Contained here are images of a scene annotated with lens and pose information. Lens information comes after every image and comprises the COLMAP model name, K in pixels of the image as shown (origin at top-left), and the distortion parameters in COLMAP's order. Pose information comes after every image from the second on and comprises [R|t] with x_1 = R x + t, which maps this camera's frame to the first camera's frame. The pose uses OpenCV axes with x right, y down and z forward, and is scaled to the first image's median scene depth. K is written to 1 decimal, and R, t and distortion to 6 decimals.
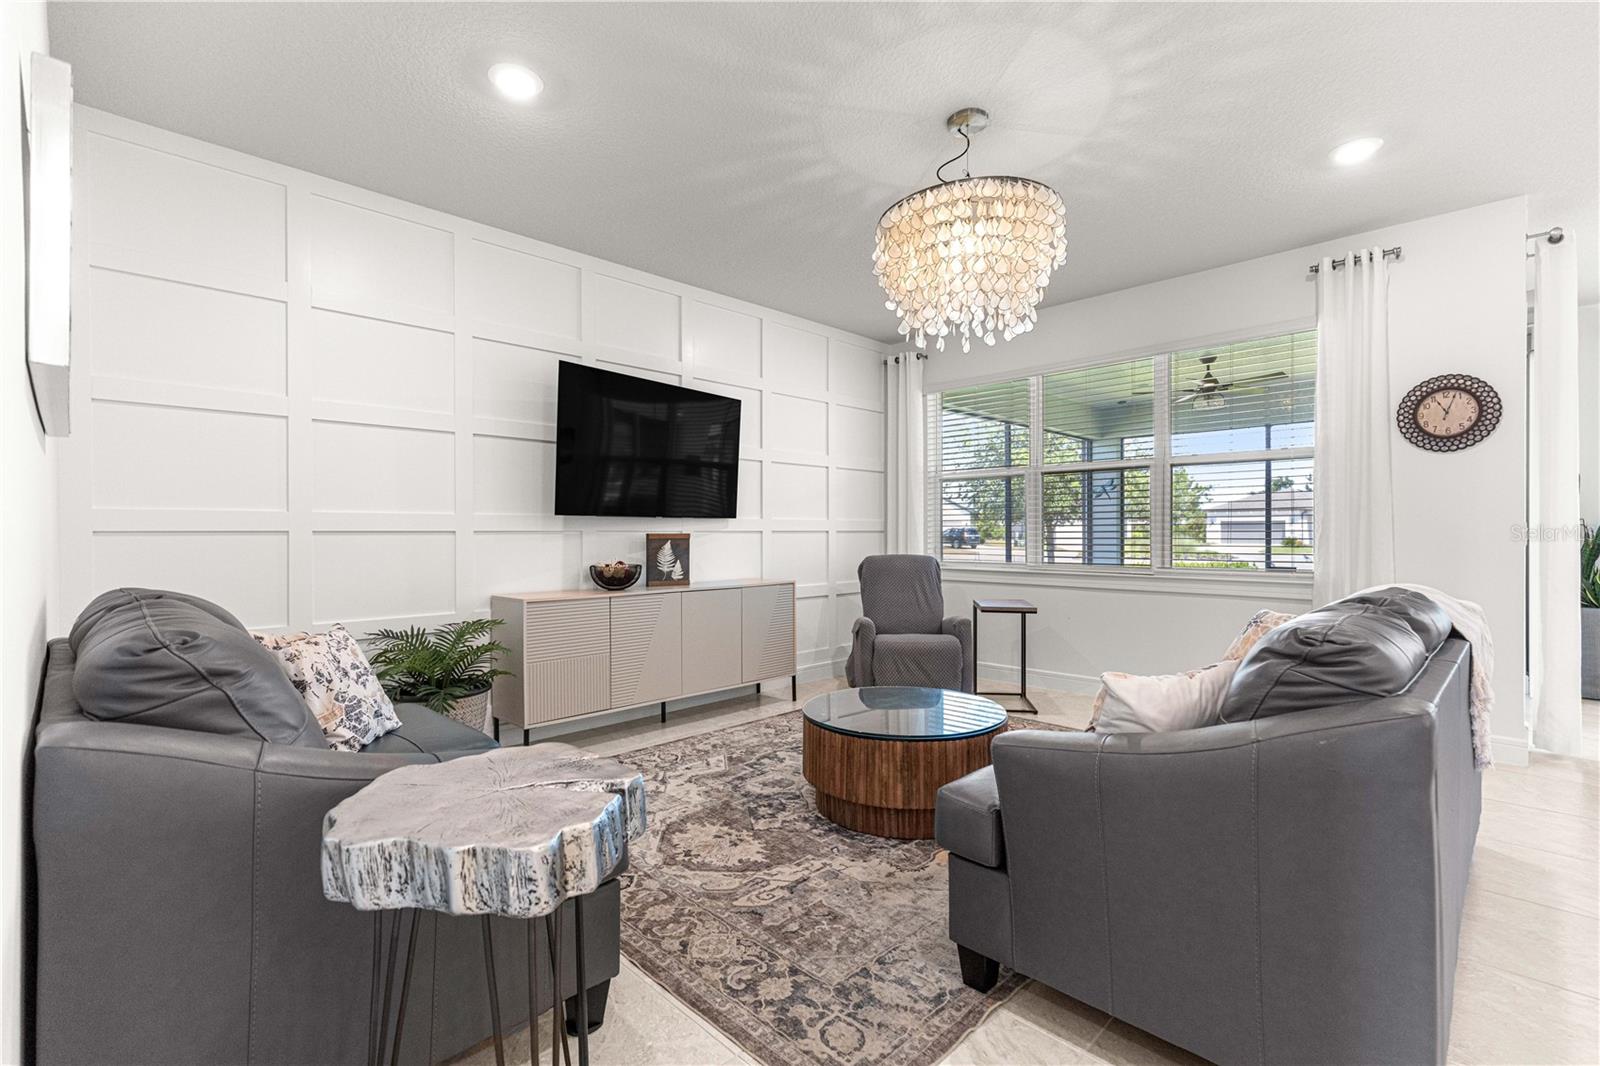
lens RADIAL K [[721.7, 0, 809.0], [0, 721.7, 527.2], [0, 0, 1]] dist [0.013331, -0.003434]
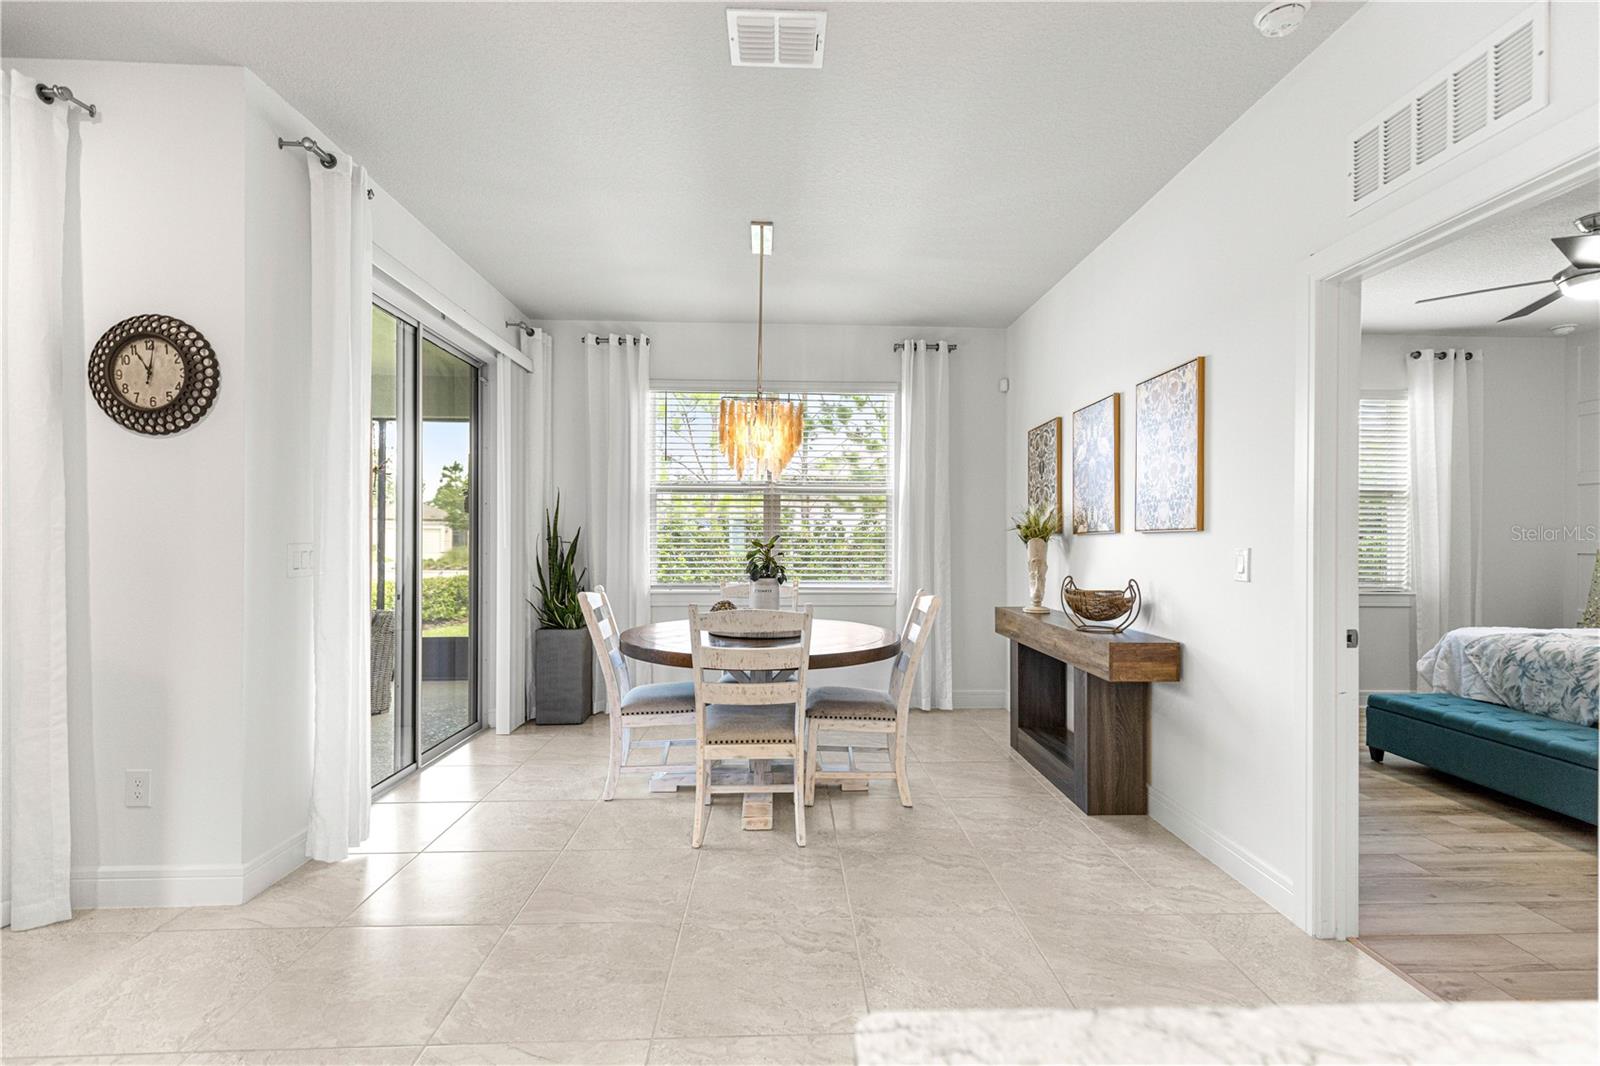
lens RADIAL K [[721.7, 0, 806.5], [0, 721.7, 536.0], [0, 0, 1]] dist [0.013331, -0.003434]
pose [[0.676359, 0.008585, 0.736522, 0.821771], [-0.009616, 0.999950, -0.002824, -0.017694], [-0.736509, -0.005172, 0.676408, 0.142914]]
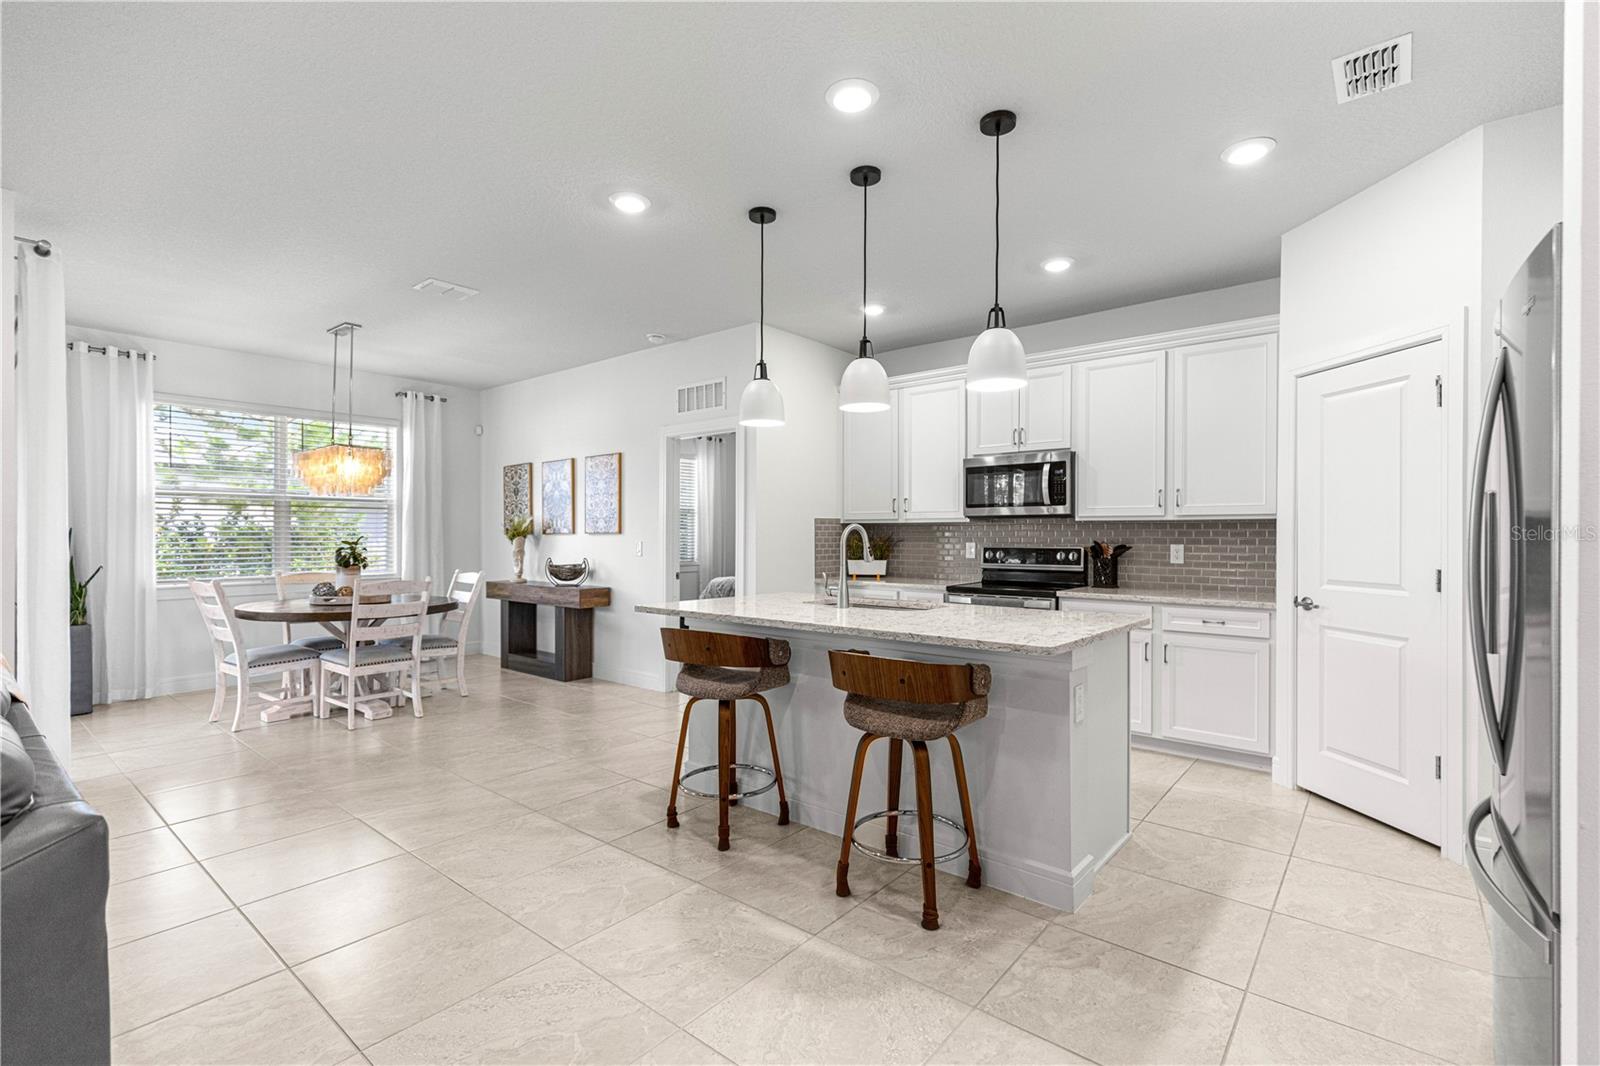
lens RADIAL K [[721.7, 0, 808.2], [0, 721.7, 533.2], [0, 0, 1]] dist [0.013331, -0.003434]
pose [[-0.098937, 0.002982, 0.995089, -0.032340], [-0.006598, 0.999972, -0.003653, -0.027554], [-0.995072, -0.006927, -0.098915, 0.089386]]
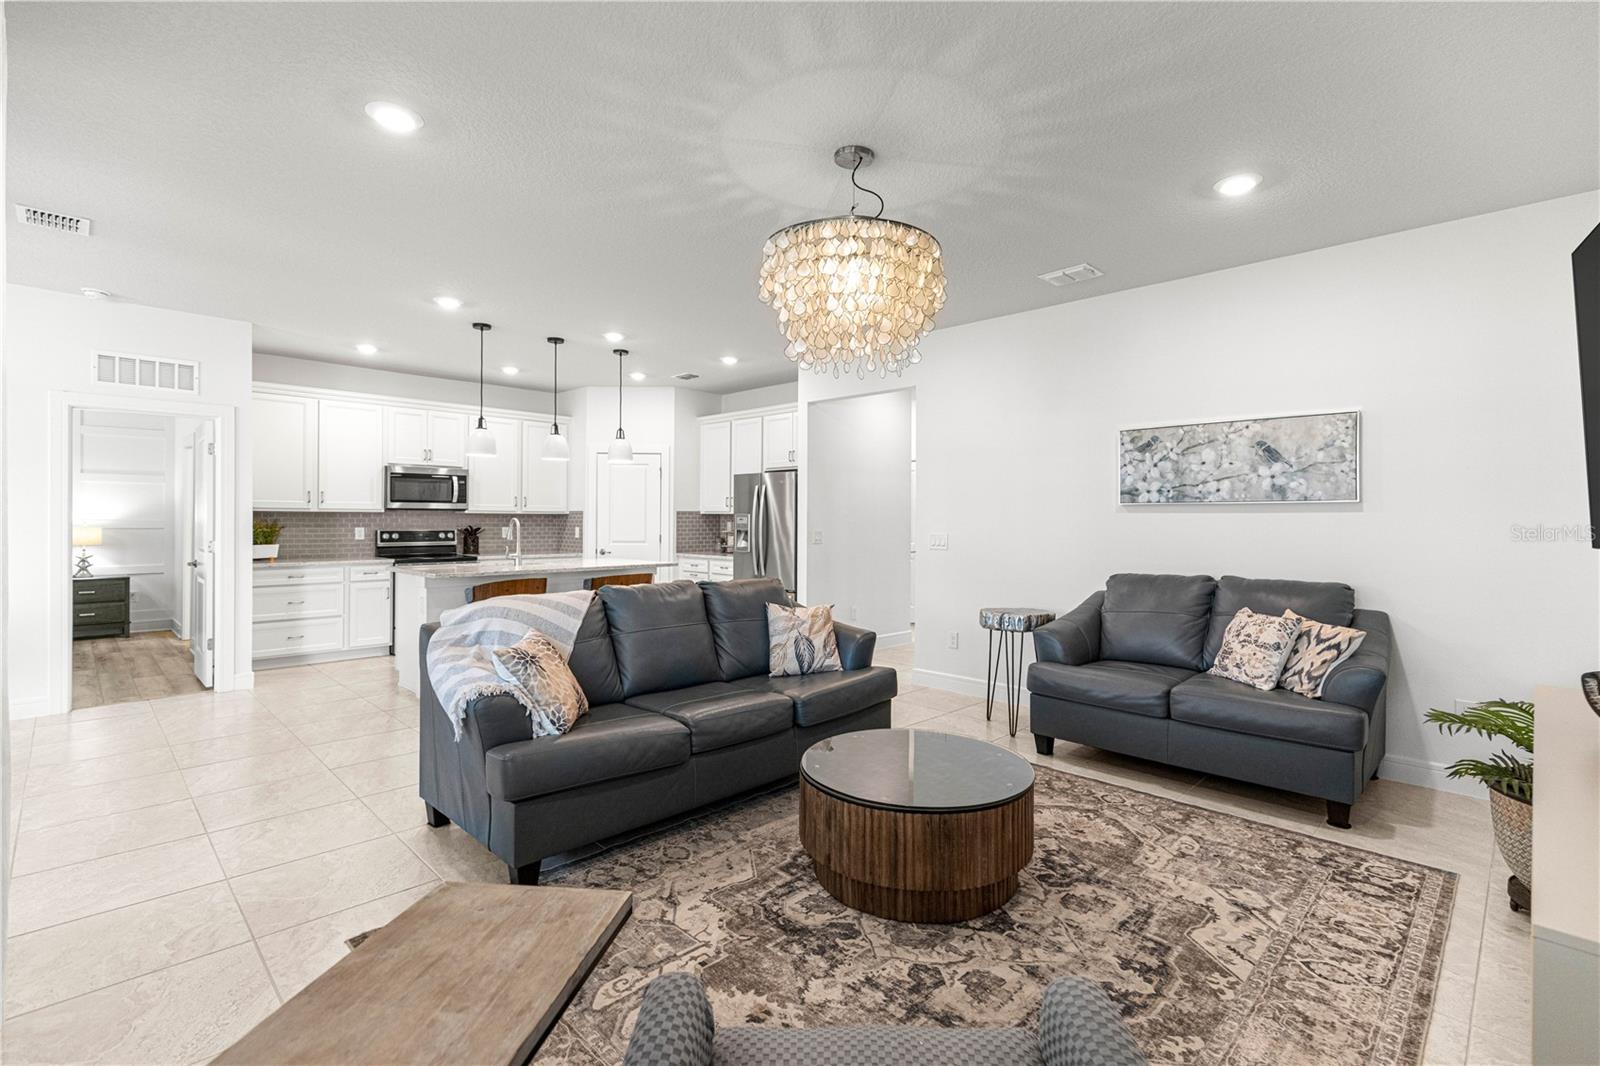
lens RADIAL K [[721.7, 0, 818.7], [0, 721.7, 515.1], [0, 0, 1]] dist [0.013331, -0.003434]
pose [[-0.999888, -0.005421, -0.013937, 0.222341], [-0.005280, 0.999935, -0.010125, -0.036213], [0.013991, -0.010050, -0.999852, 1.590794]]
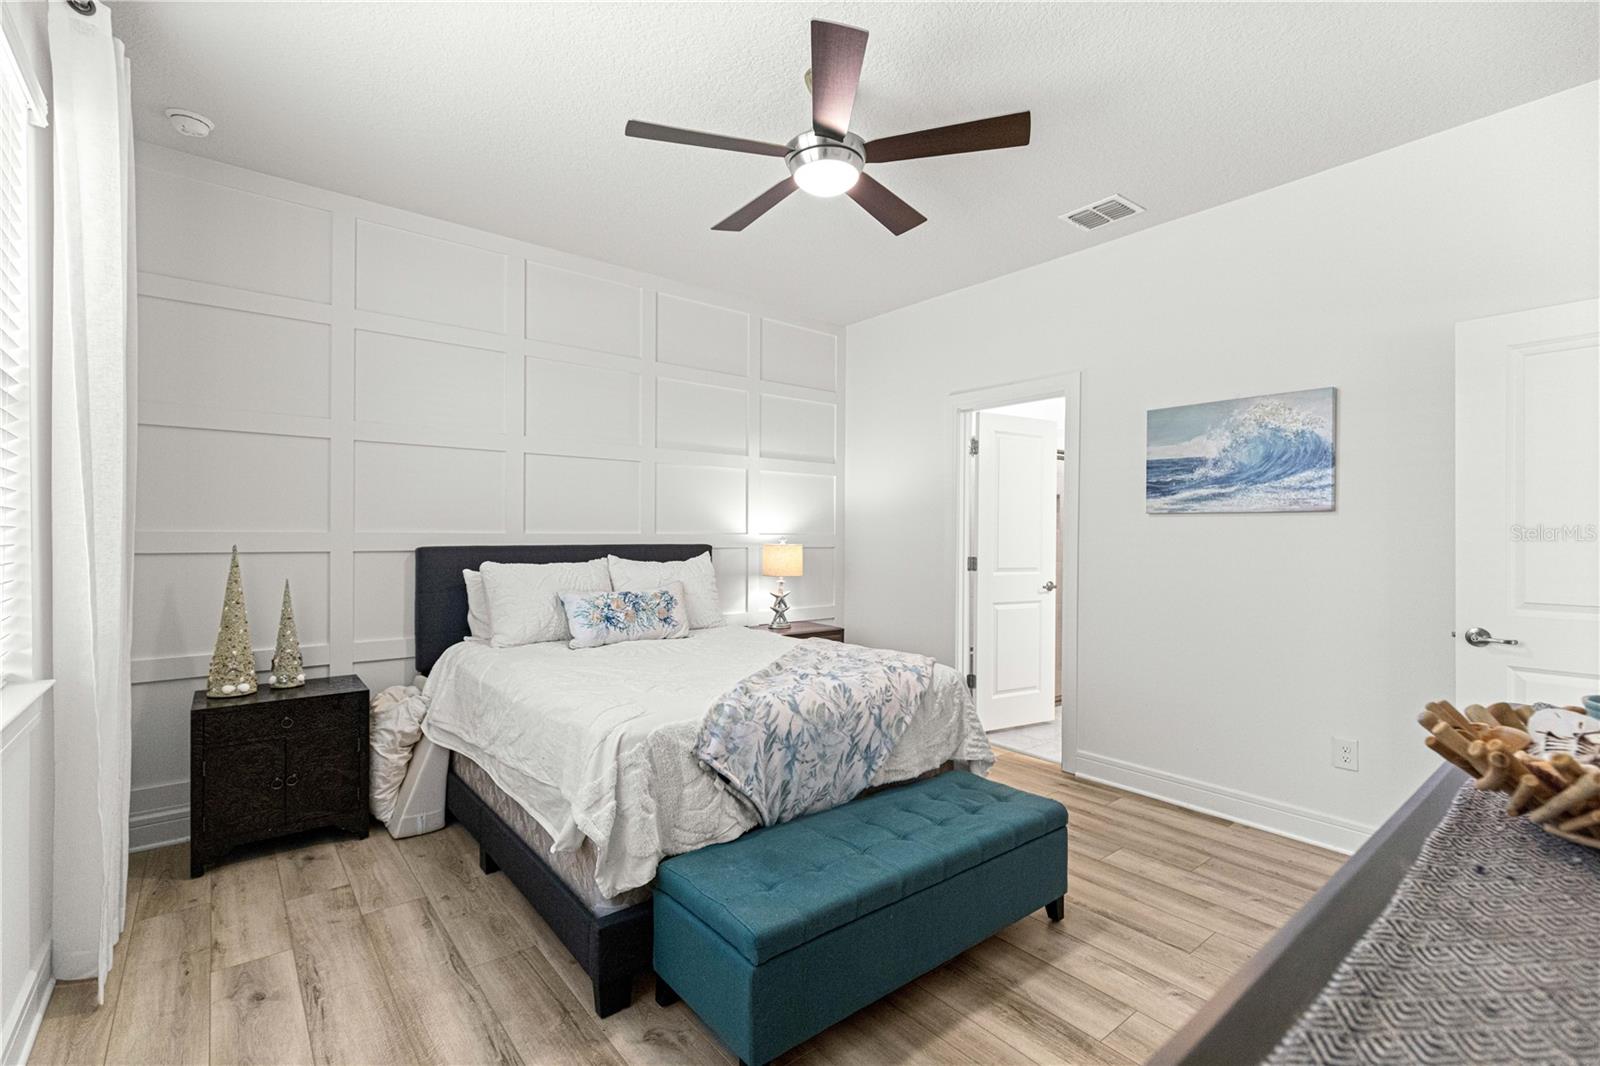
lens RADIAL K [[721.7, 0, 798.5], [0, 721.7, 535.9], [0, 0, 1]] dist [0.013331, -0.003434]
pose [[-0.995165, -0.005910, 0.098037, 2.163258], [-0.006263, 0.999975, -0.003291, -0.022221], [-0.098015, -0.003890, -0.995177, 0.687583]]
